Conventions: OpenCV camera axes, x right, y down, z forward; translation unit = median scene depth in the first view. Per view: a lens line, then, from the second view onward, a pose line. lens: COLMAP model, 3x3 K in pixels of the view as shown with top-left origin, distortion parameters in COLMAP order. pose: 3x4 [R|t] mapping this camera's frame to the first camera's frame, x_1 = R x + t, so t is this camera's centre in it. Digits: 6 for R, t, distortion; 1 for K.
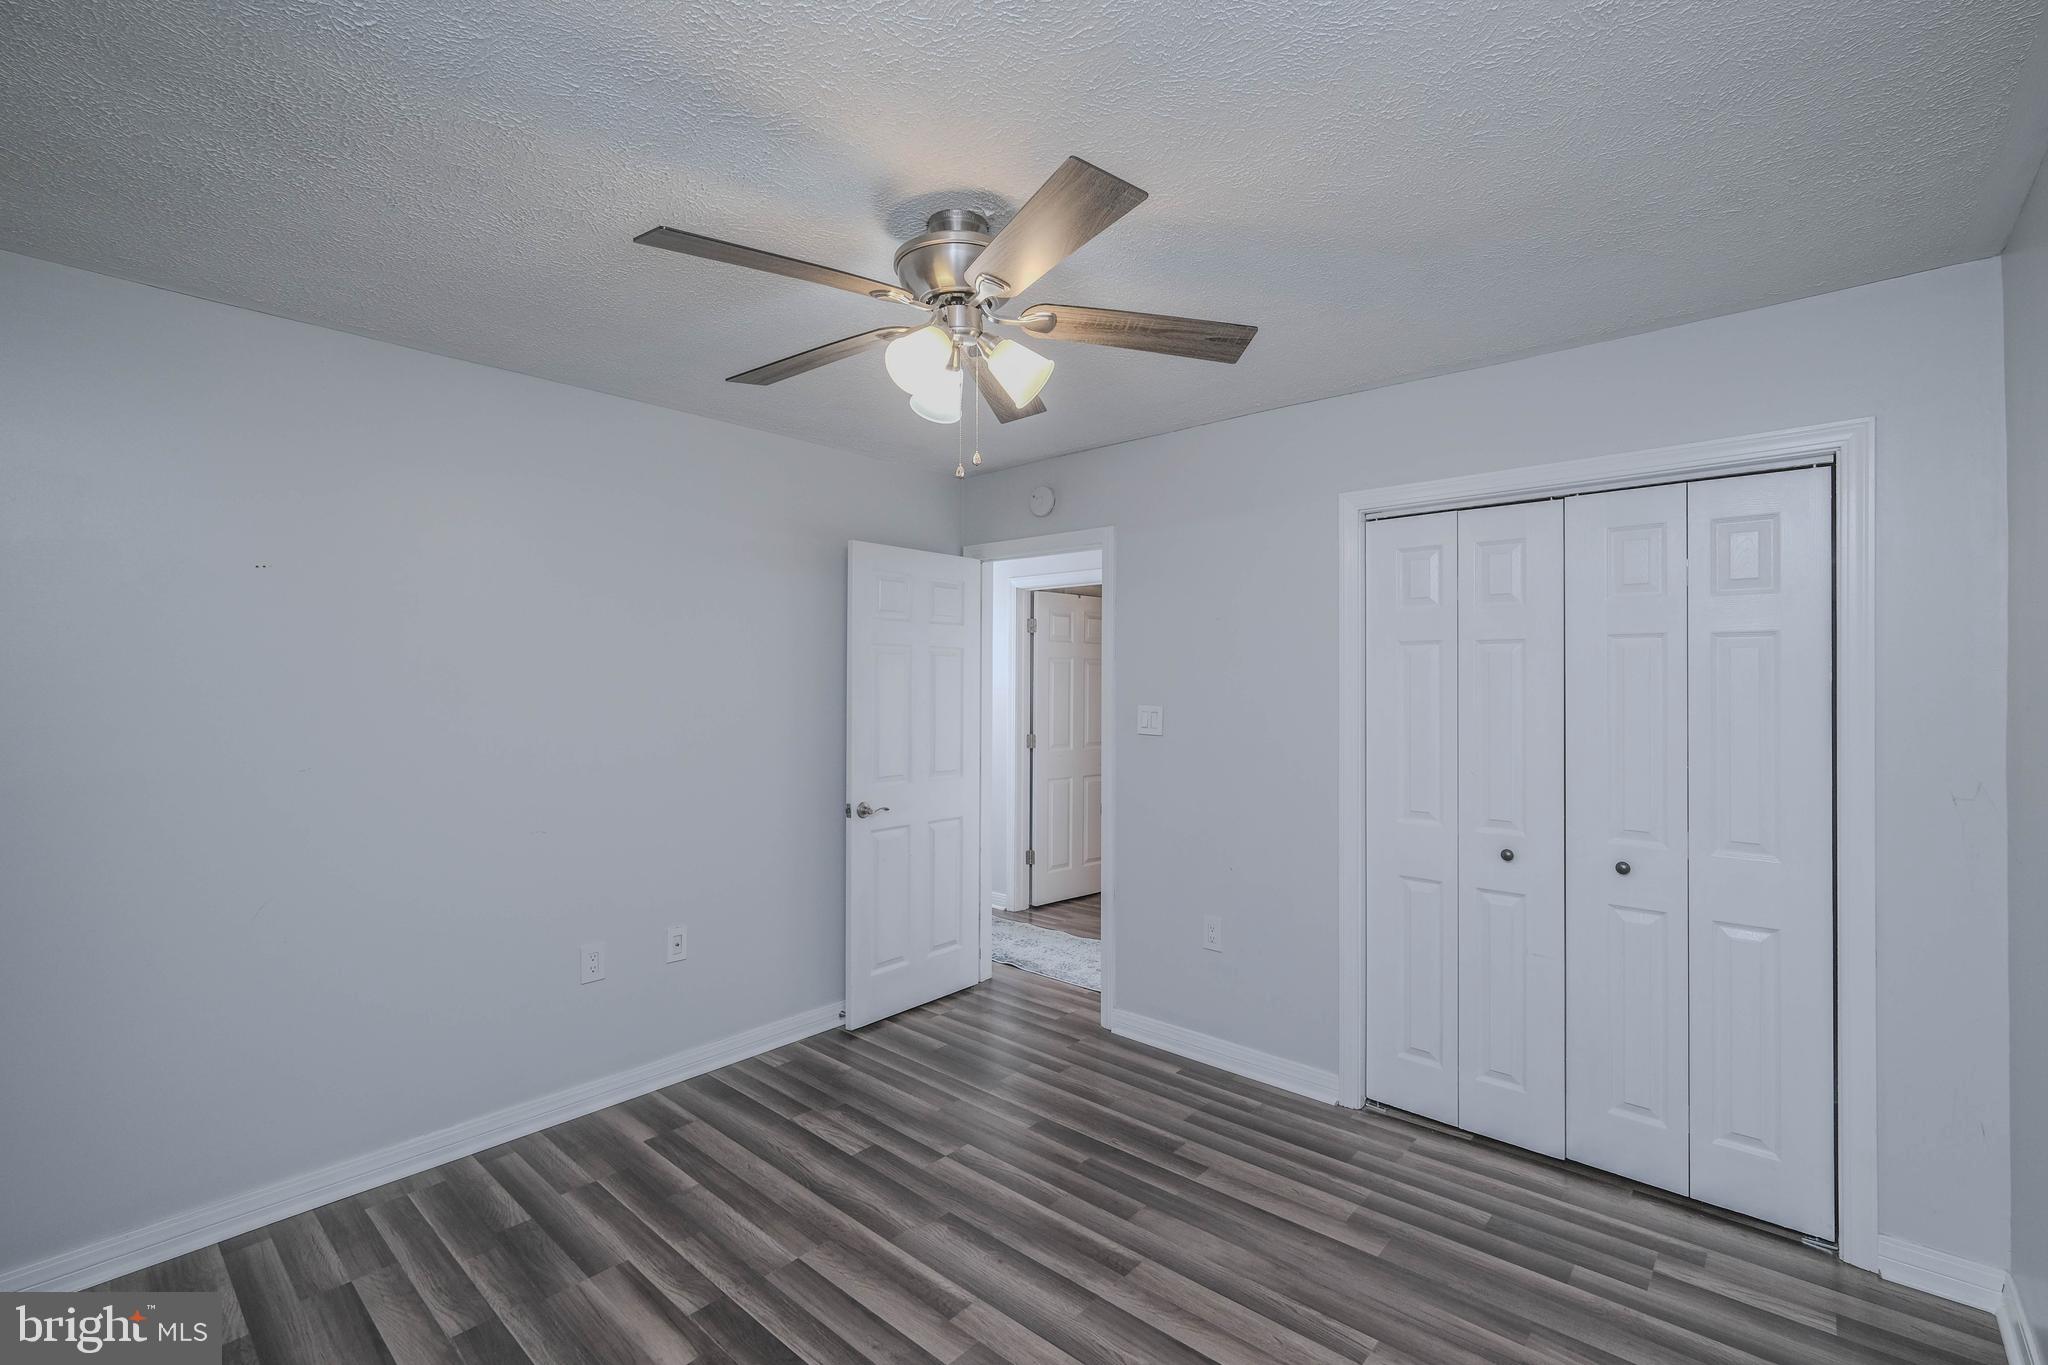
lens RADIAL K [[897.1, 0, 1021.7], [0, 897.1, 684.4], [0, 0, 1]] dist [-0.006055, 0.002182]
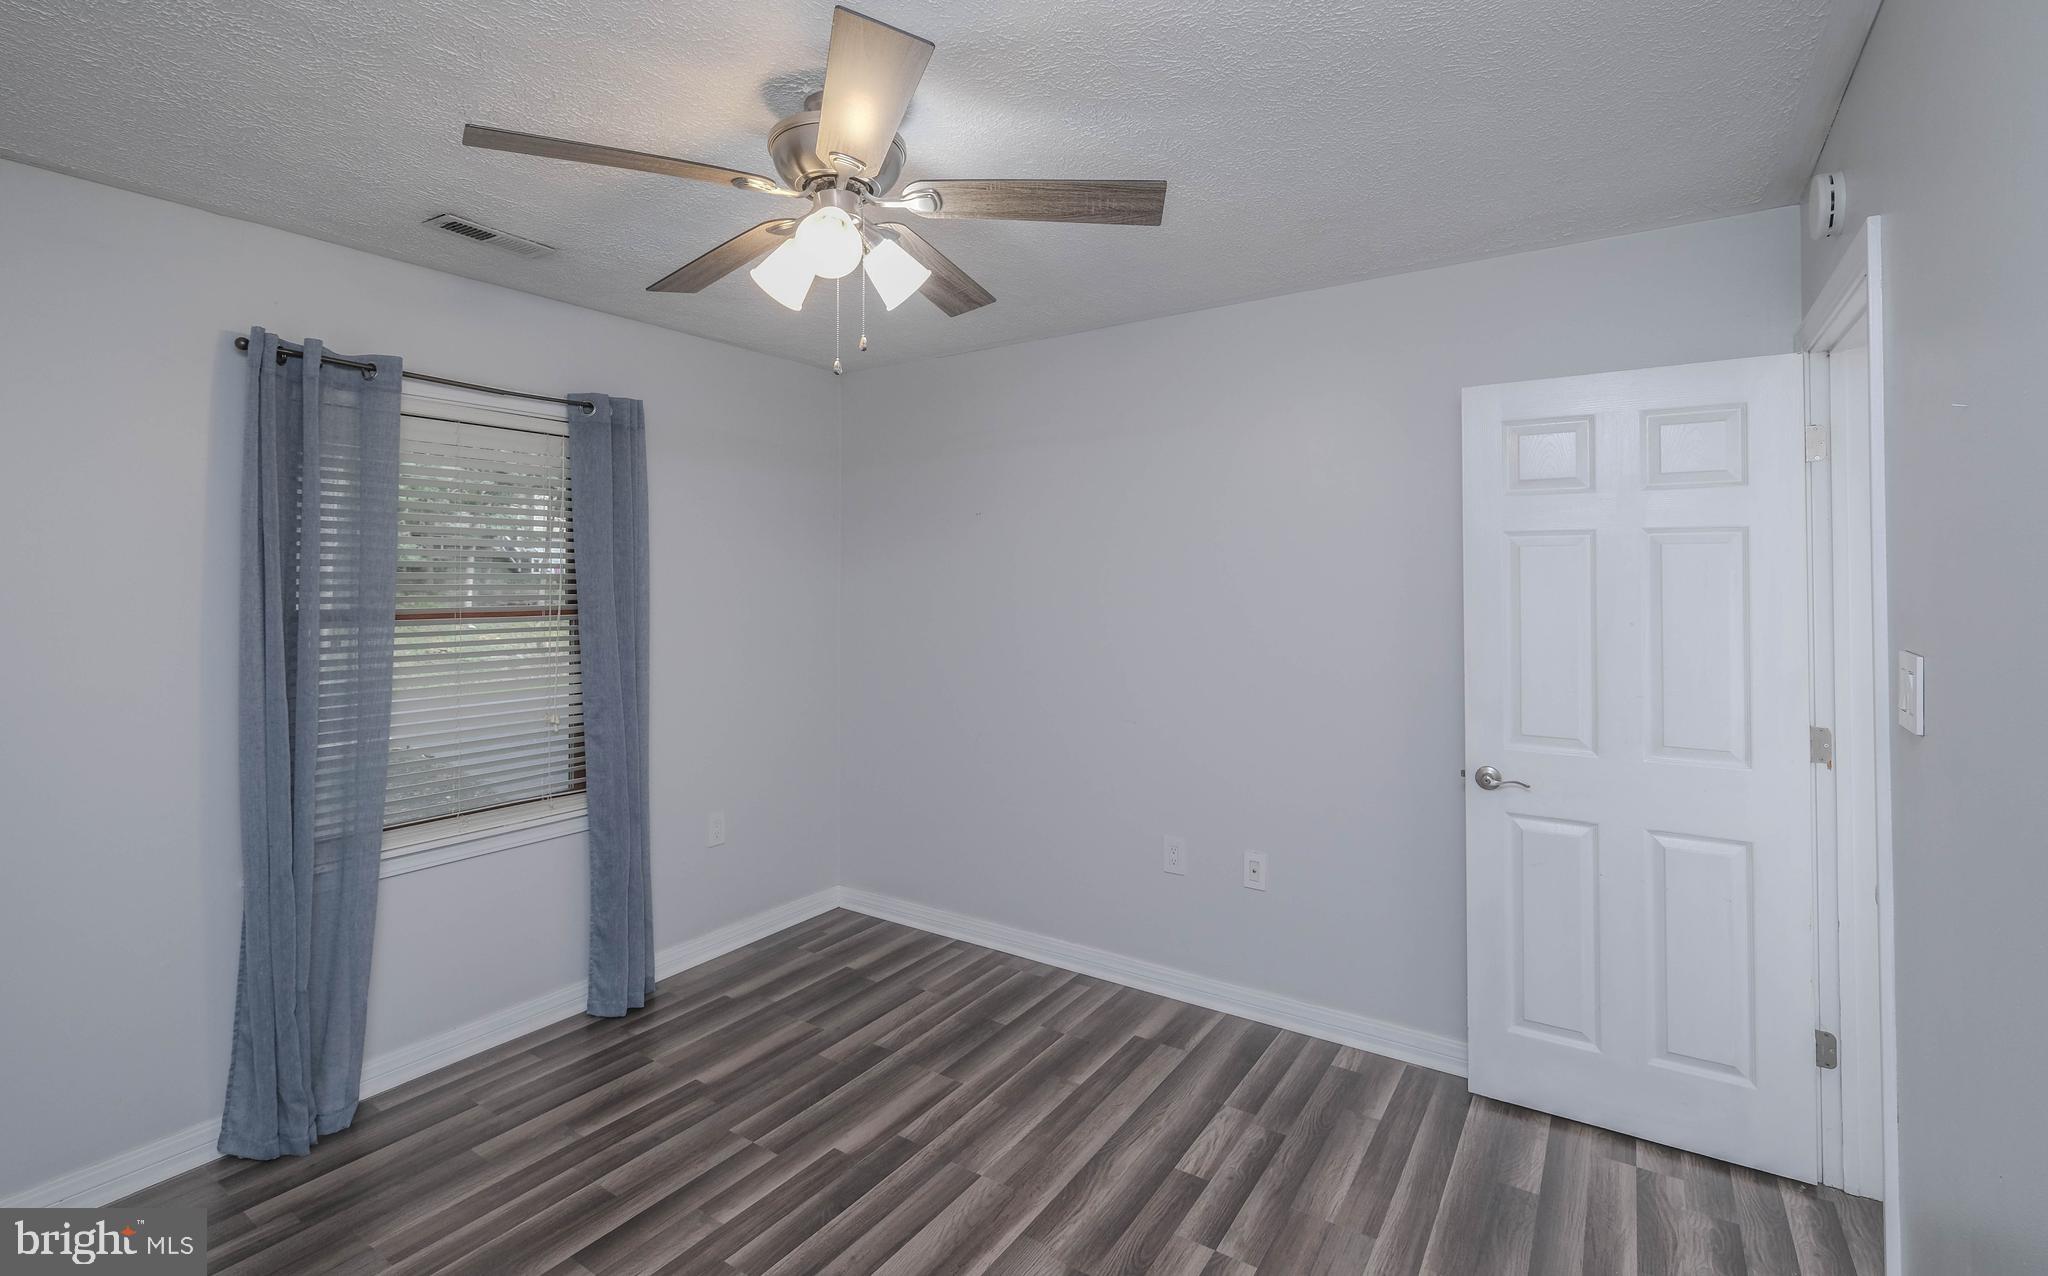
lens RADIAL K [[926.9, 0, 1021.1], [0, 926.9, 573.7], [0, 0, 1]] dist [0.001400, 0.000264]
pose [[0.139047, -0.010924, -0.990225, 0.667293], [-0.004144, 0.999924, -0.011612, -0.007129], [0.990277, 0.005718, 0.138991, 0.776020]]
